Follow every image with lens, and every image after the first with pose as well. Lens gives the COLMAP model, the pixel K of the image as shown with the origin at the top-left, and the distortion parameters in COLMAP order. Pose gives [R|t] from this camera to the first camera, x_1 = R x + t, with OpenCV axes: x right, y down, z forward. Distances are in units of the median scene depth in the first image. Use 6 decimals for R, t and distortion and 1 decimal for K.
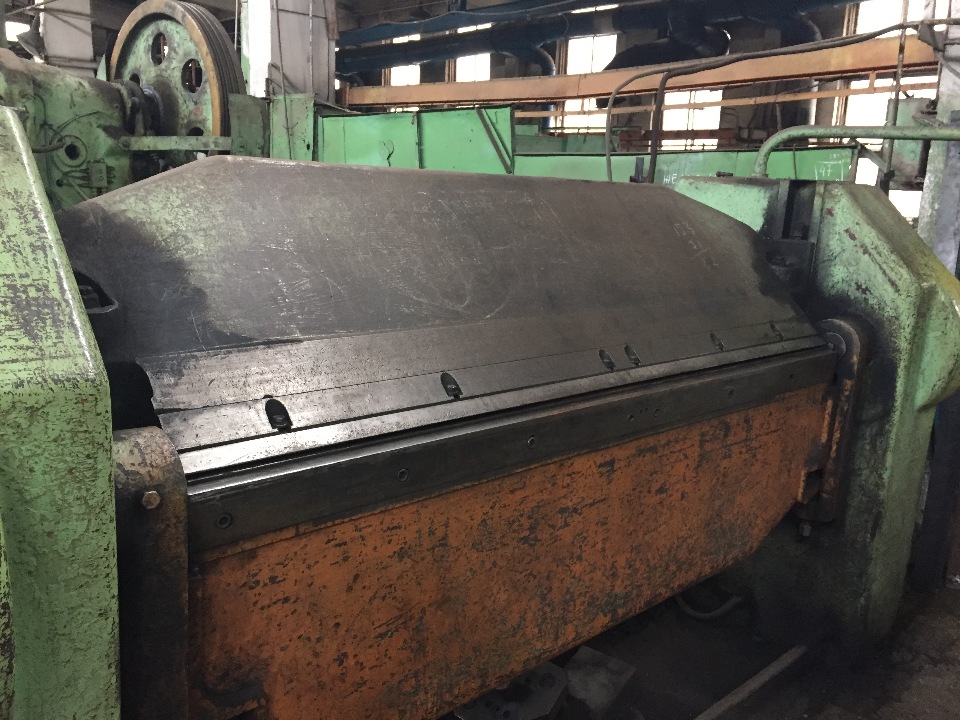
lens RADIAL K [[820.3, 0, 484.1], [0, 820.3, 356.8], [0, 0, 1]] dist [0.086006, -0.109626]
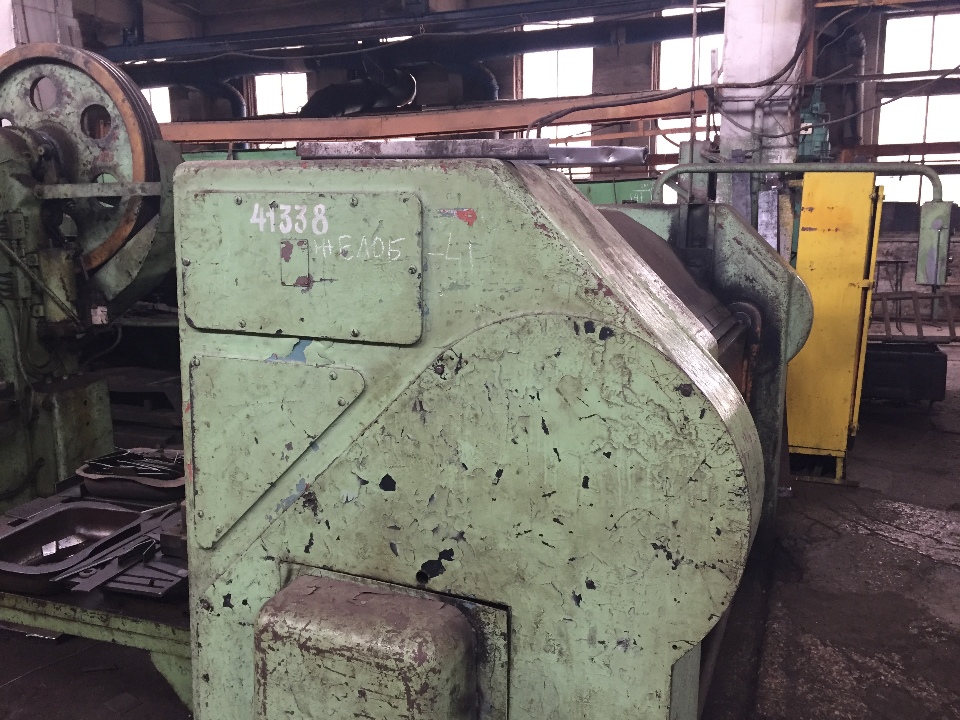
lens RADIAL K [[820.3, 0, 485.5], [0, 820.3, 356.4], [0, 0, 1]] dist [0.086006, -0.109626]
pose [[0.911796, -0.110084, 0.395613, -0.858355], [0.124555, 0.992152, -0.010992, 0.010963], [-0.391298, 0.059298, 0.918352, -0.156029]]
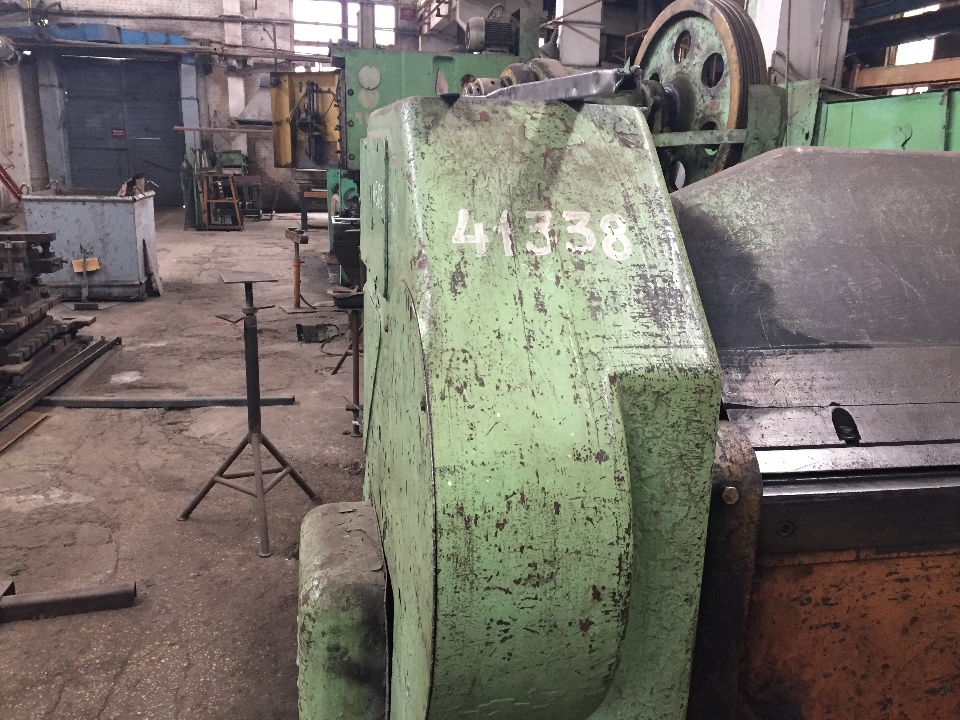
lens RADIAL K [[820.3, 0, 482.4], [0, 820.3, 358.9], [0, 0, 1]] dist [0.086006, -0.109626]
pose [[0.857543, 0.101181, -0.504364, -0.115977], [-0.096219, 0.994711, 0.035954, 0.001535], [0.505334, 0.017698, 0.862742, -0.005975]]
